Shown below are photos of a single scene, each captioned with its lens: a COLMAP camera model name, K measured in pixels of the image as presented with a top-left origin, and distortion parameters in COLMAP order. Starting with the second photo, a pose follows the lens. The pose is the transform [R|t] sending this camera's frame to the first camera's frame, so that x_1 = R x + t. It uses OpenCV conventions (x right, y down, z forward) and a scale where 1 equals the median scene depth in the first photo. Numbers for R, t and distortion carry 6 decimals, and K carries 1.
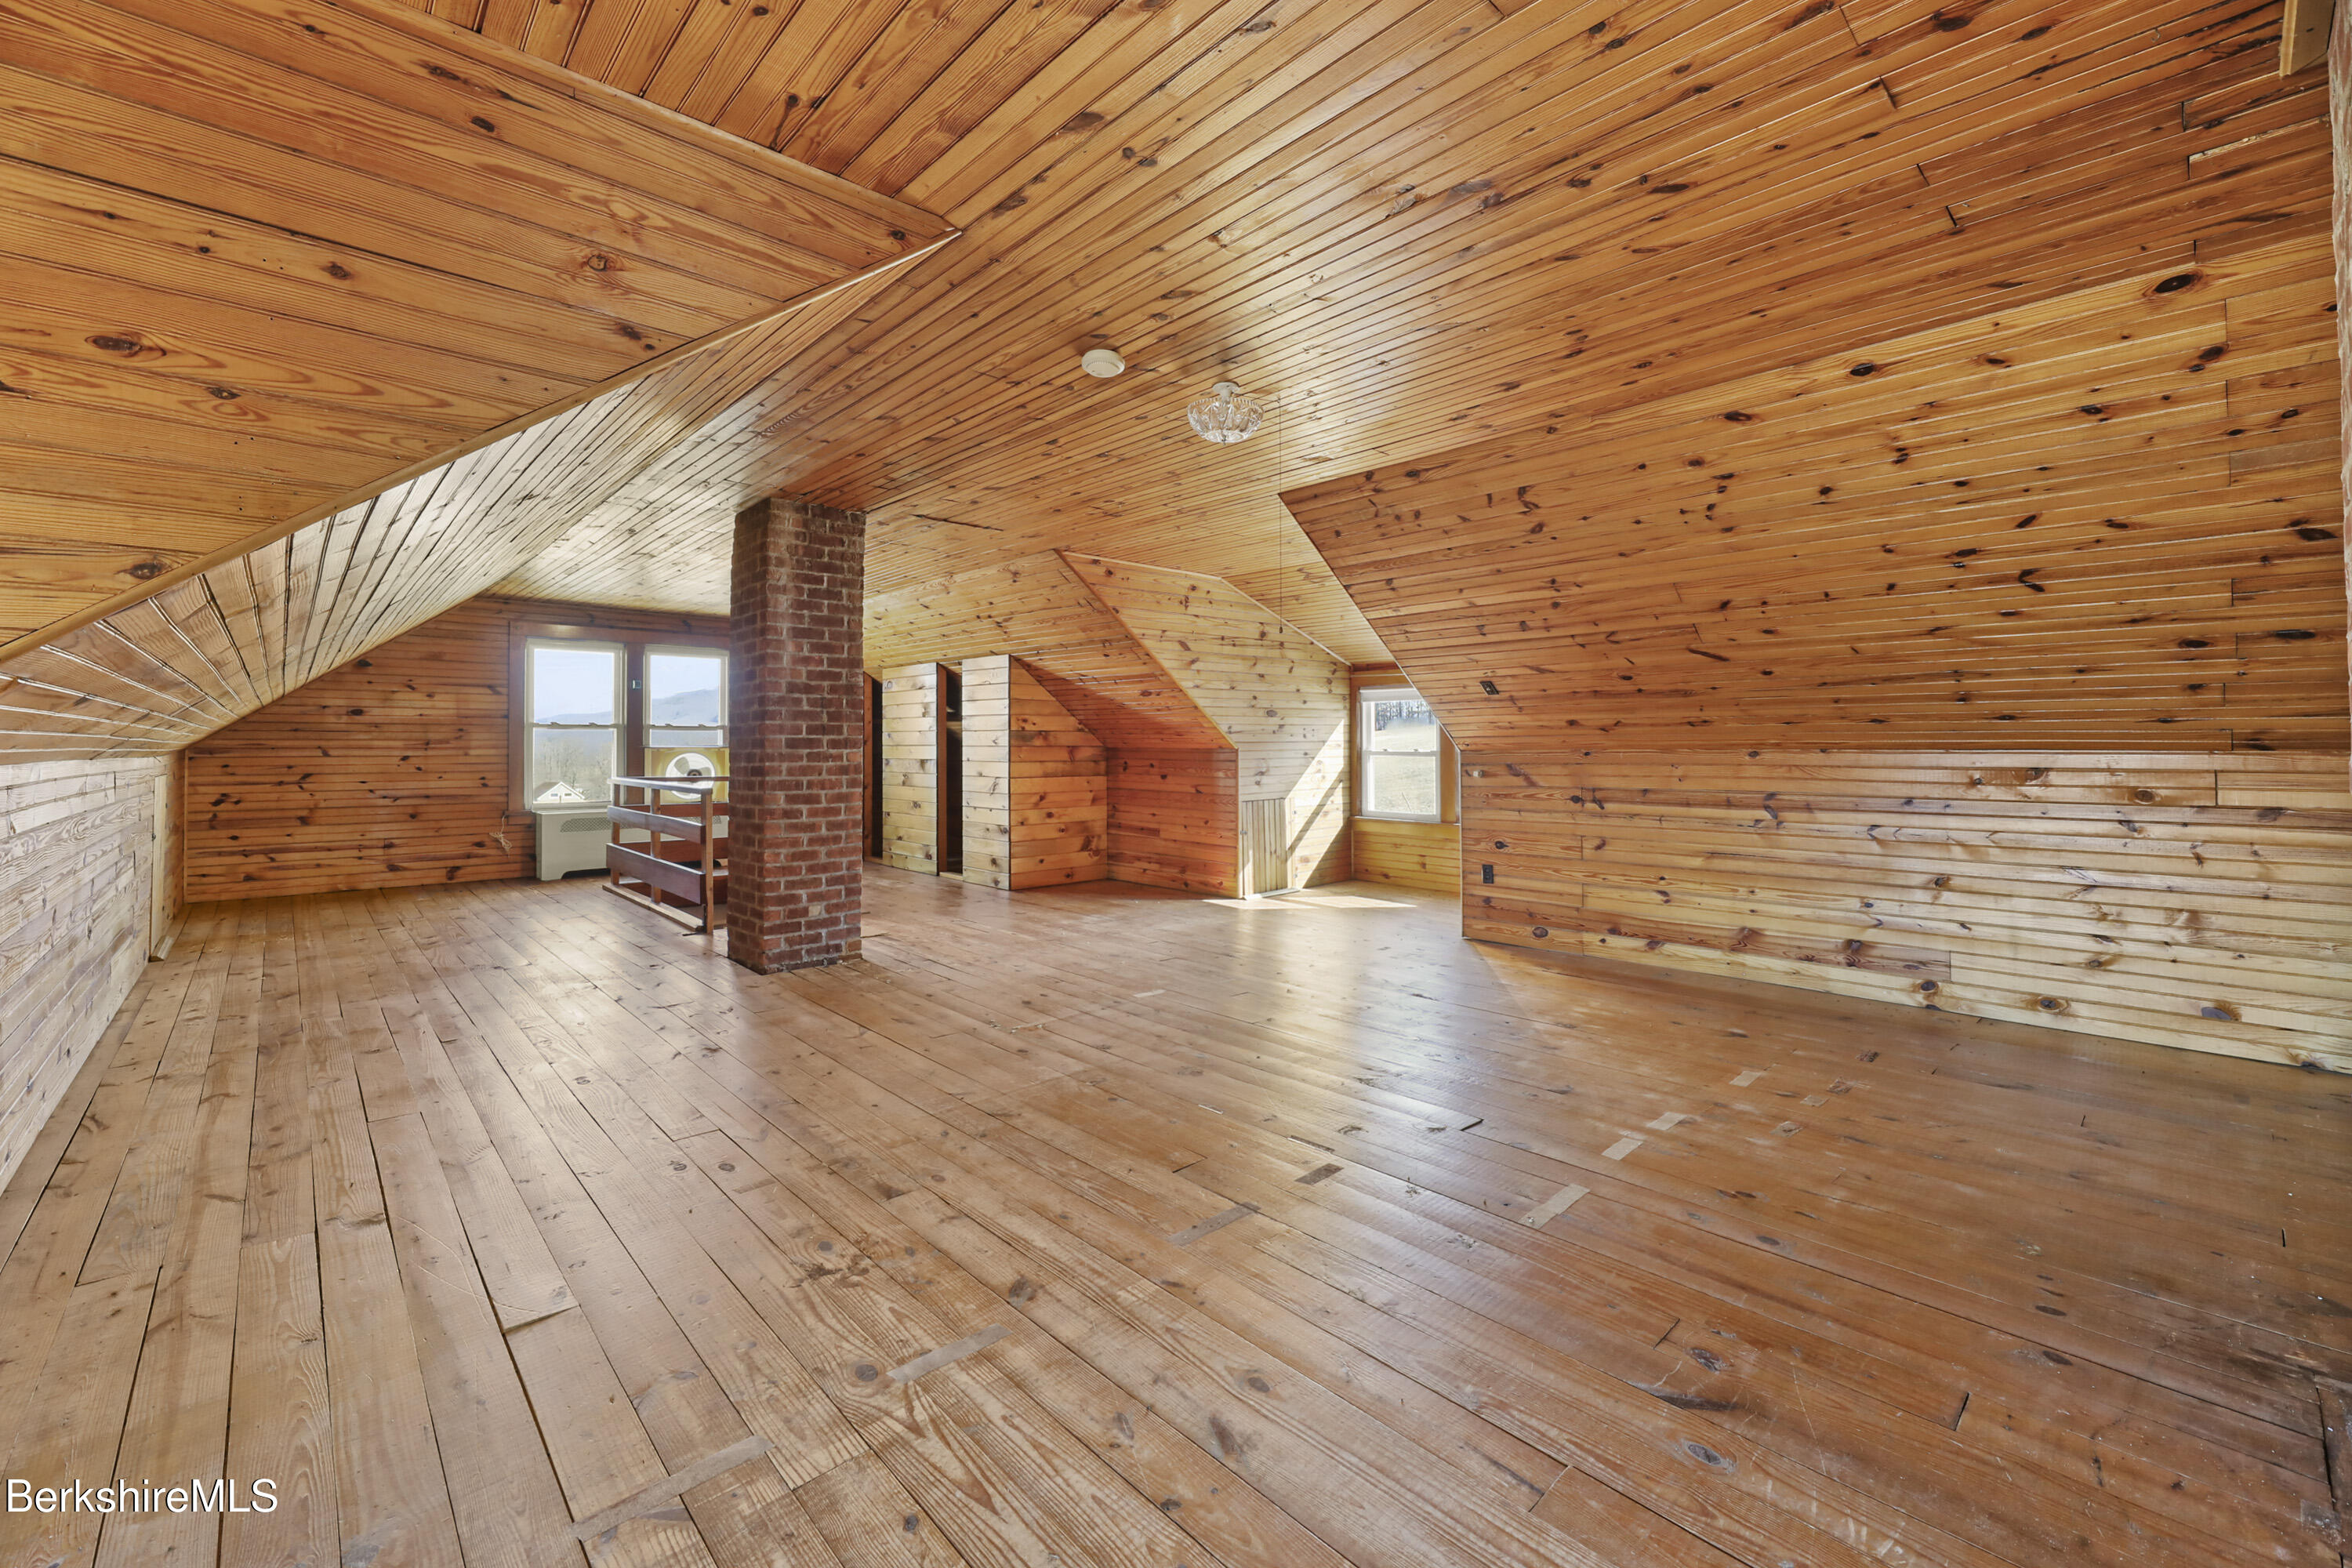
lens RADIAL K [[955.3, 0, 1167.4], [0, 955.3, 707.2], [0, 0, 1]] dist [-0.000372, -0.001899]
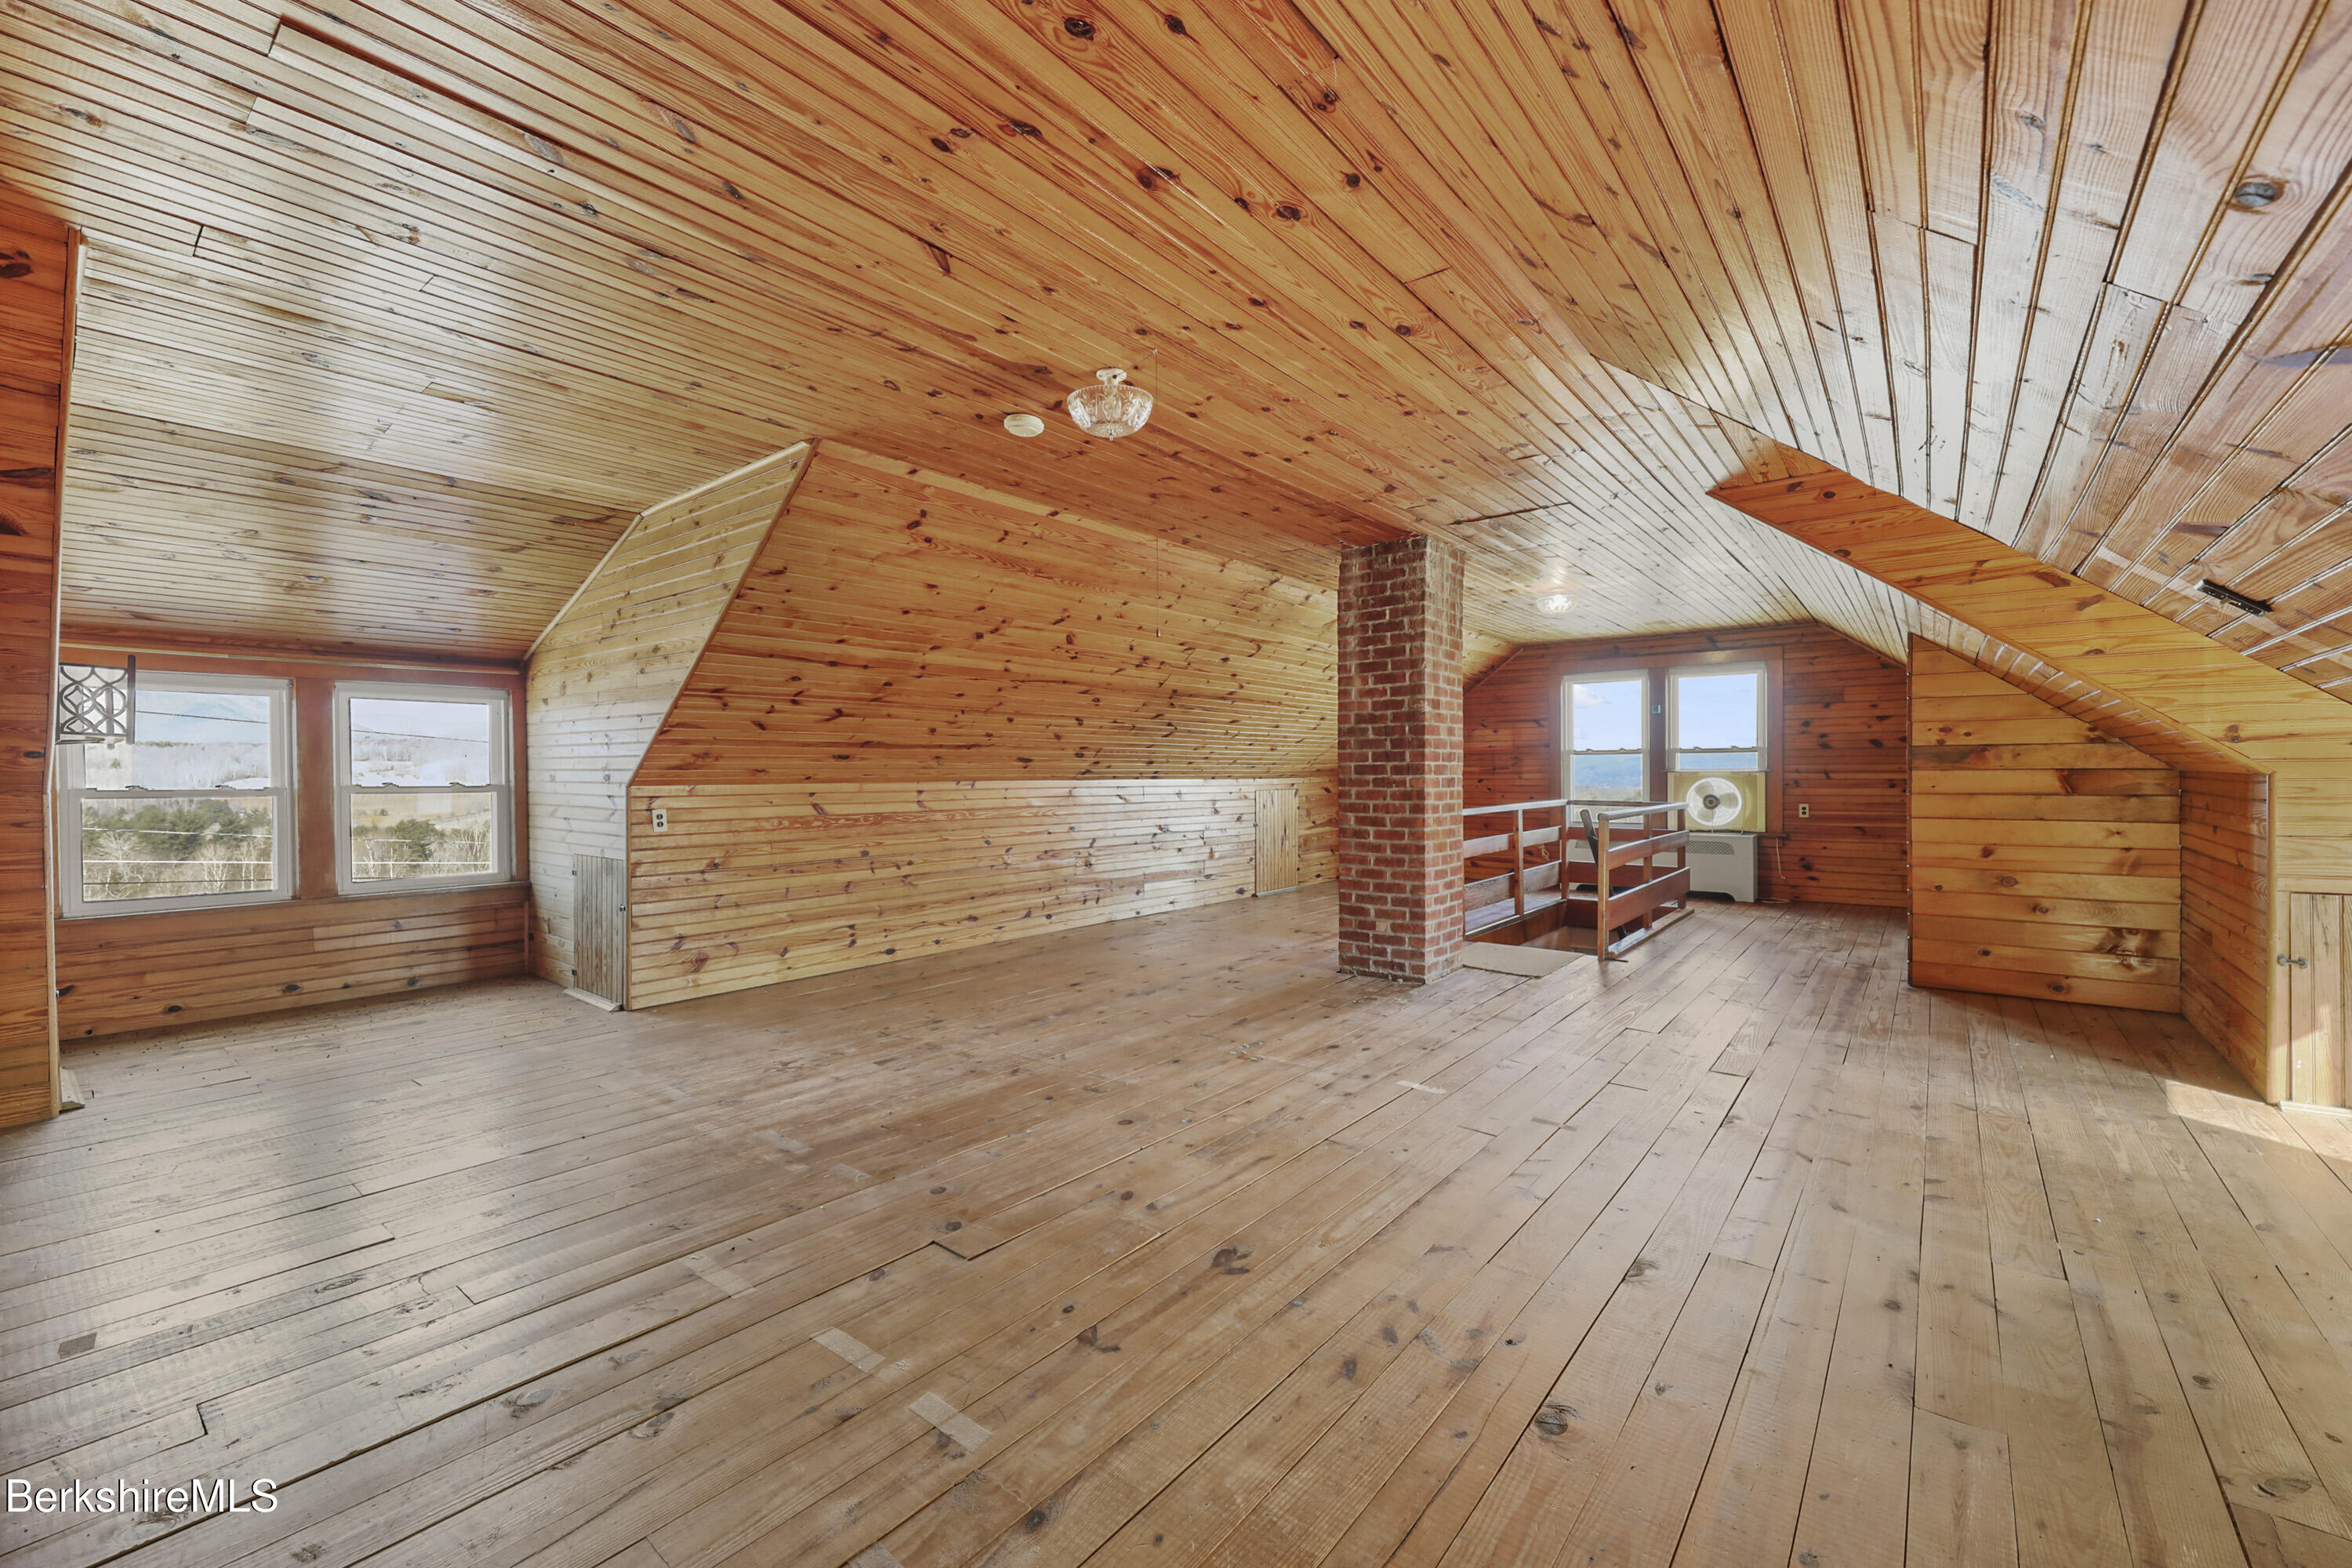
lens RADIAL K [[955.3, 0, 1175.6], [0, 955.3, 768.6], [0, 0, 1]] dist [-0.000372, -0.001899]
pose [[0.155314, -0.004588, -0.987854, 0.647940], [0.044353, 0.999013, 0.002334, 0.024290], [0.986869, -0.044177, 0.155364, 0.614856]]
